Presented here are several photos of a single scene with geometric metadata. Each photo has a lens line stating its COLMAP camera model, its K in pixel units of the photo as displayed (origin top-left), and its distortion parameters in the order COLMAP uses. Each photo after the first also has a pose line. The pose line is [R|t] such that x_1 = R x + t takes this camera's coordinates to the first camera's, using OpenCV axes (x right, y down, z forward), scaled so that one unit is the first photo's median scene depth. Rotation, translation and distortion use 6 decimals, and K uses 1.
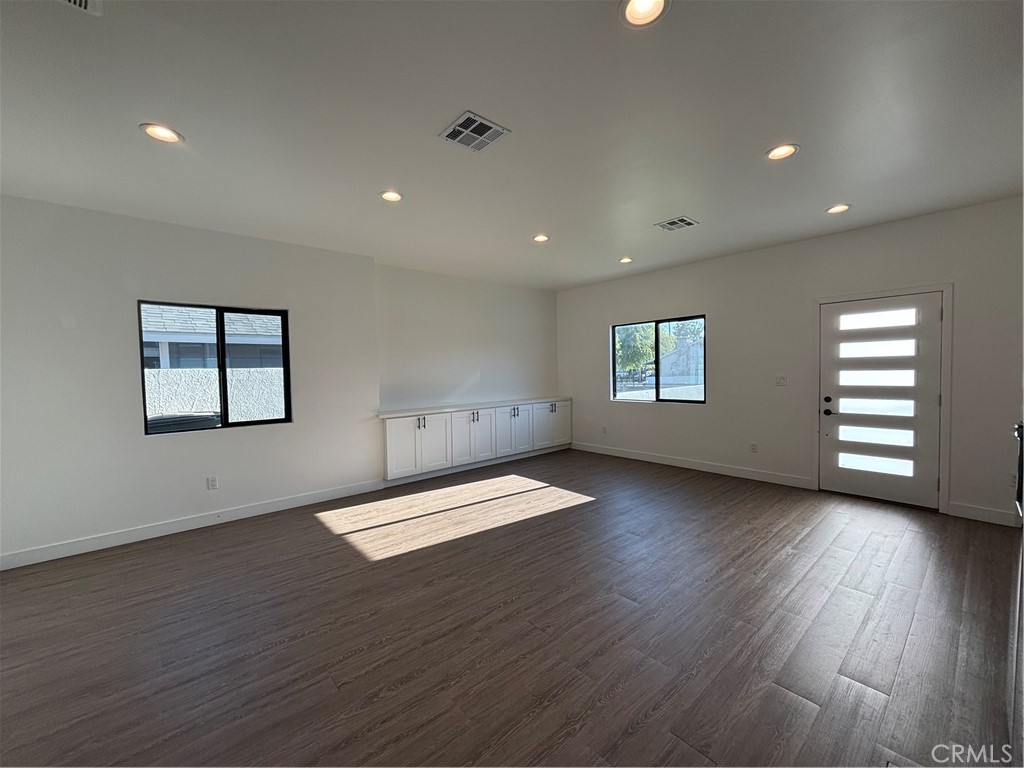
lens RADIAL K [[411.6, 0, 513.0], [0, 411.6, 386.9], [0, 0, 1]] dist [0.004569, -0.001705]
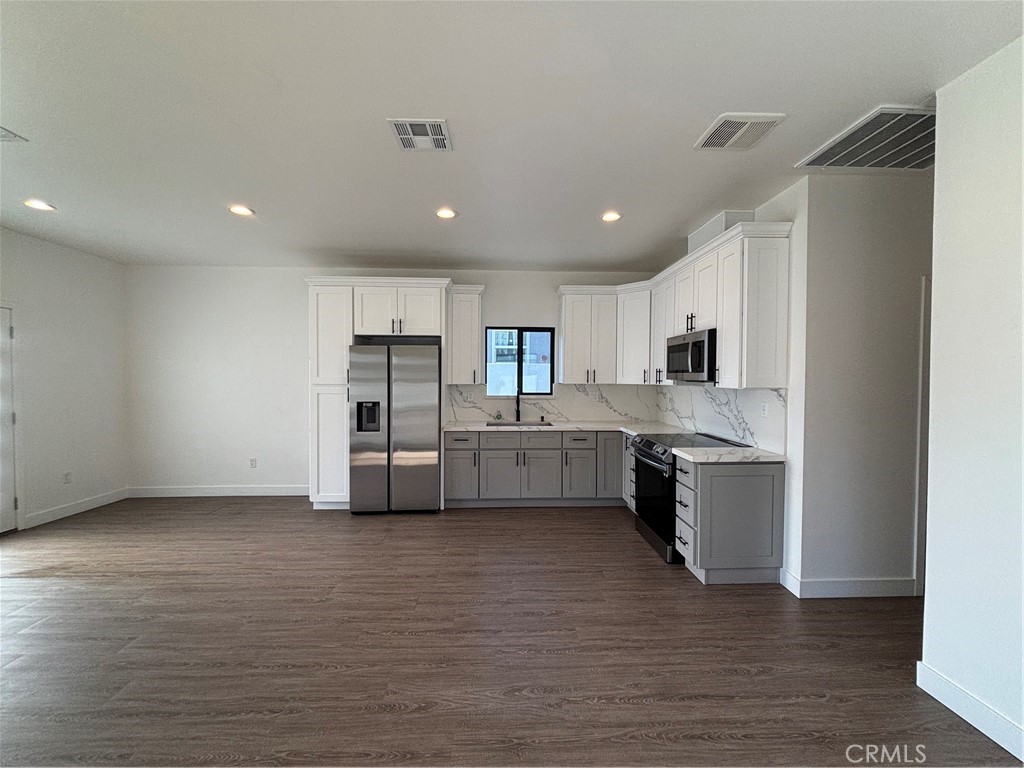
lens RADIAL K [[411.6, 0, 514.2], [0, 411.6, 385.8], [0, 0, 1]] dist [0.004569, -0.001705]
pose [[-0.778148, 0.002871, 0.628075, -0.468432], [0.039115, 0.998270, 0.043898, -0.036717], [-0.626862, 0.058727, -0.776914, 0.894512]]
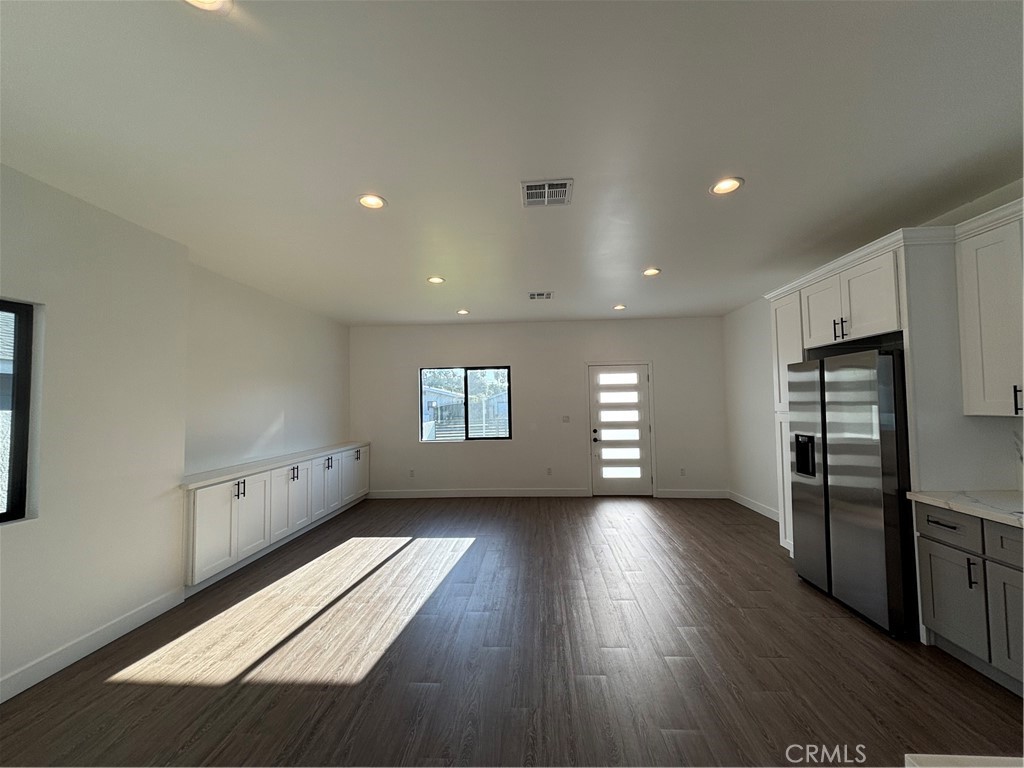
lens RADIAL K [[411.6, 0, 511.7], [0, 411.6, 385.7], [0, 0, 1]] dist [0.004569, -0.001705]
pose [[0.701831, 0.037845, 0.711337, -0.493567], [0.036216, 0.995401, -0.088690, -0.011459], [-0.711422, 0.088007, 0.697233, 0.192928]]
